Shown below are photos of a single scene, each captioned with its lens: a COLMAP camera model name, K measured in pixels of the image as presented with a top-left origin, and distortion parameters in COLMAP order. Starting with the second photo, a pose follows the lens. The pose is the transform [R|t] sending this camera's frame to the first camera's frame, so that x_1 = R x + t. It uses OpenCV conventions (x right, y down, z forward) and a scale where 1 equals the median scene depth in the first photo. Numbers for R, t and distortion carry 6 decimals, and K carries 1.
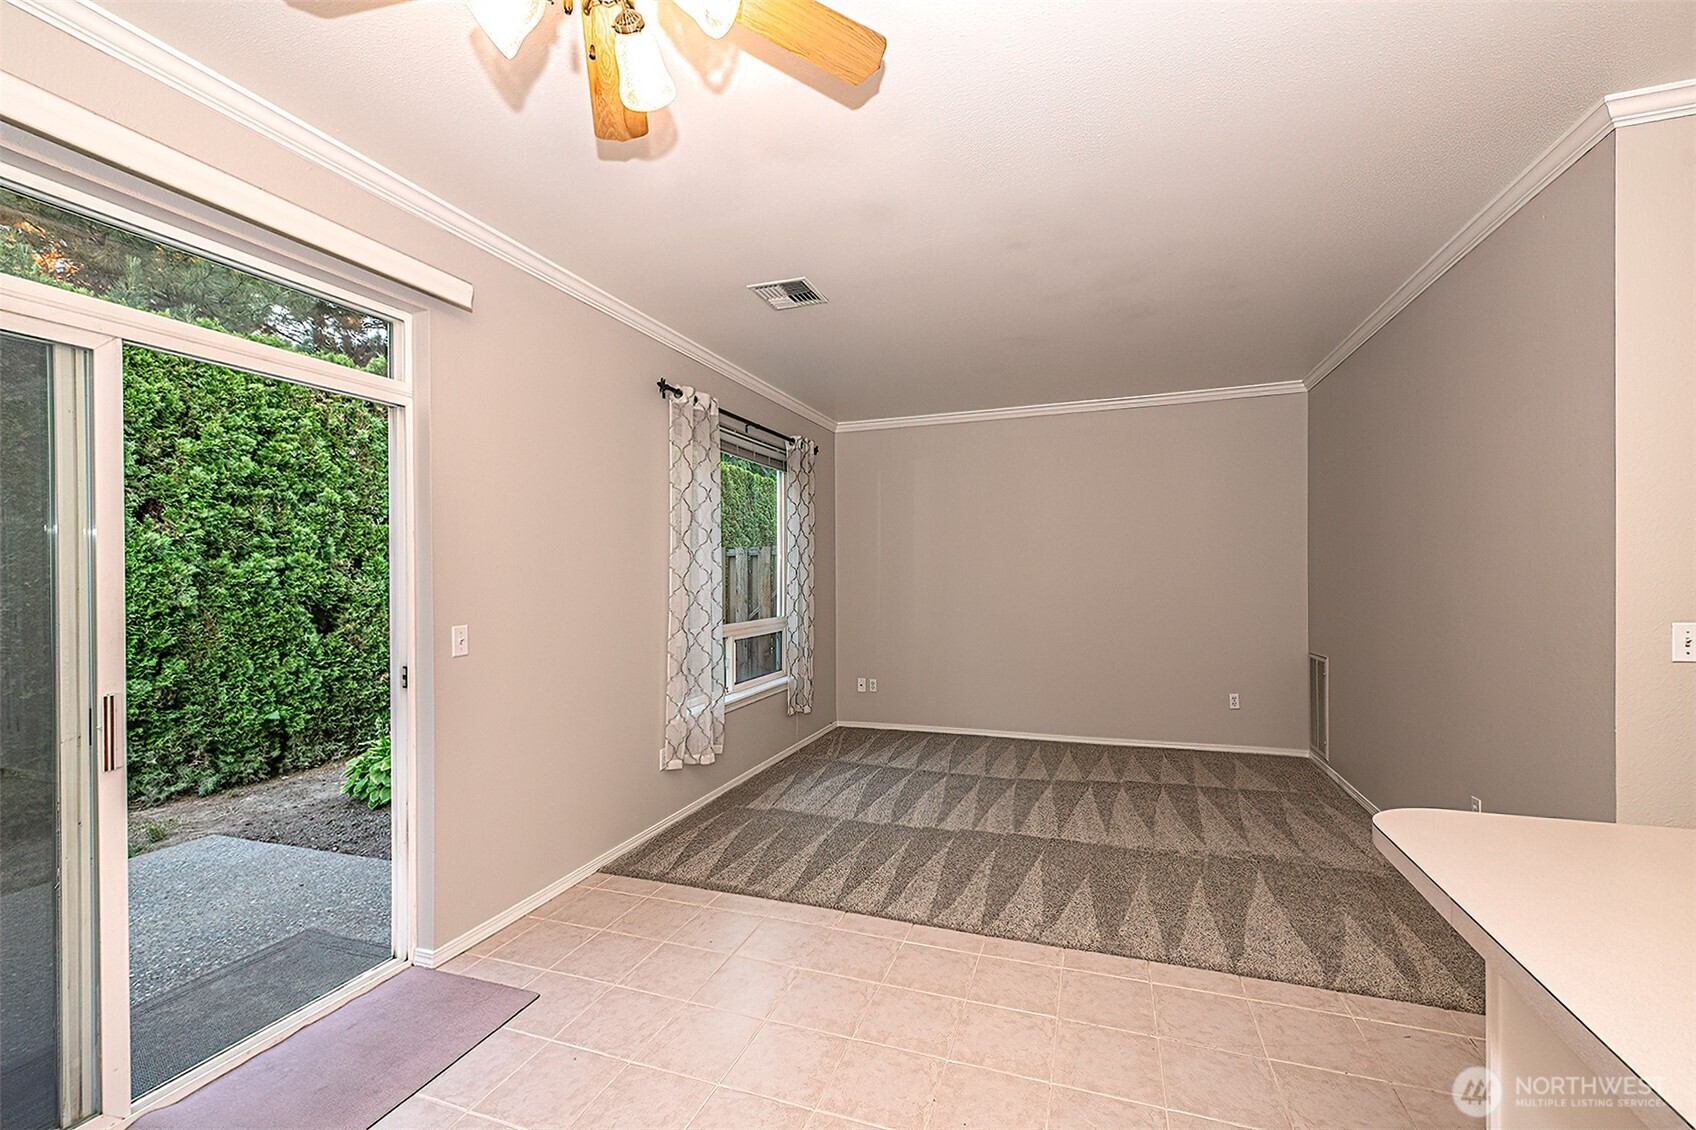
lens RADIAL K [[744.4, 0, 848.0], [0, 744.4, 565.0], [0, 0, 1]] dist [-0.000298, 0.000016]
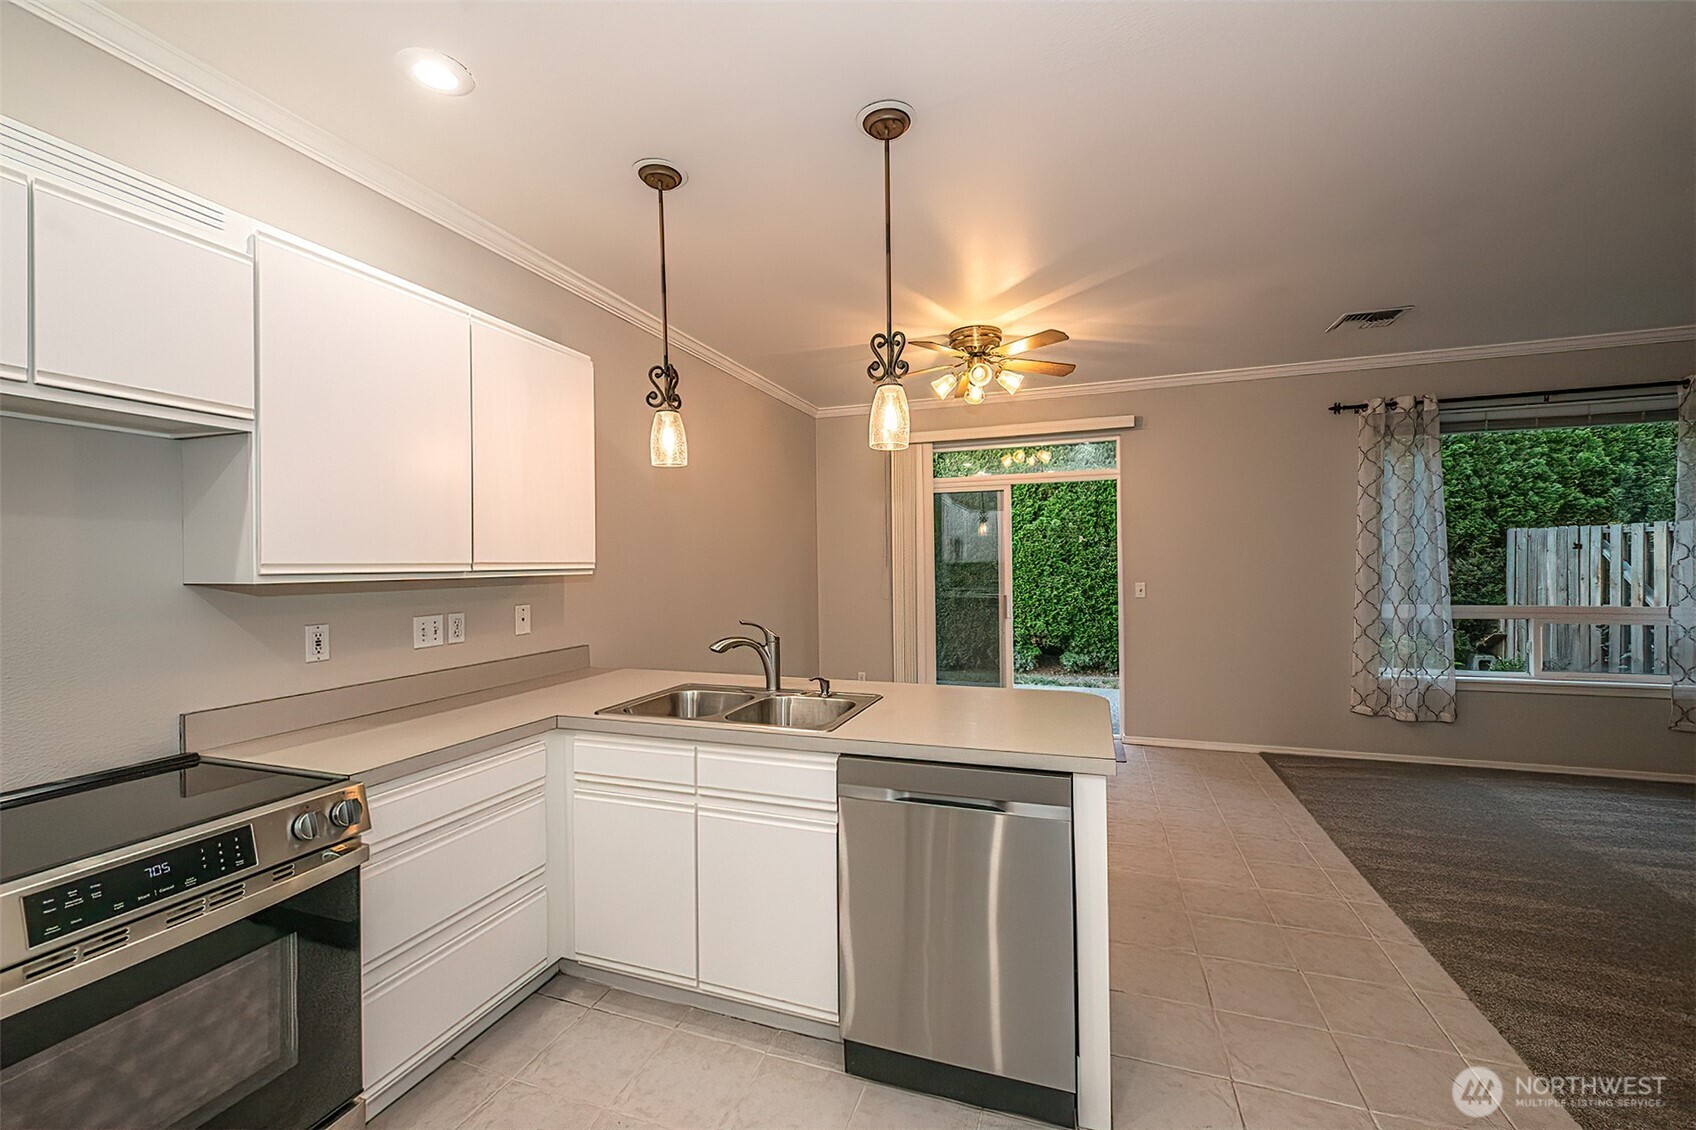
lens RADIAL K [[651.7, 0, 848.0], [0, 651.7, 565.0], [0, 0, 1]] dist [0.000793, 0.000057]
pose [[-0.031023, 0.010431, -0.999464, 0.866032], [0.017511, 0.999798, 0.009891, 0.002386], [0.999365, -0.017195, -0.031199, 0.184696]]
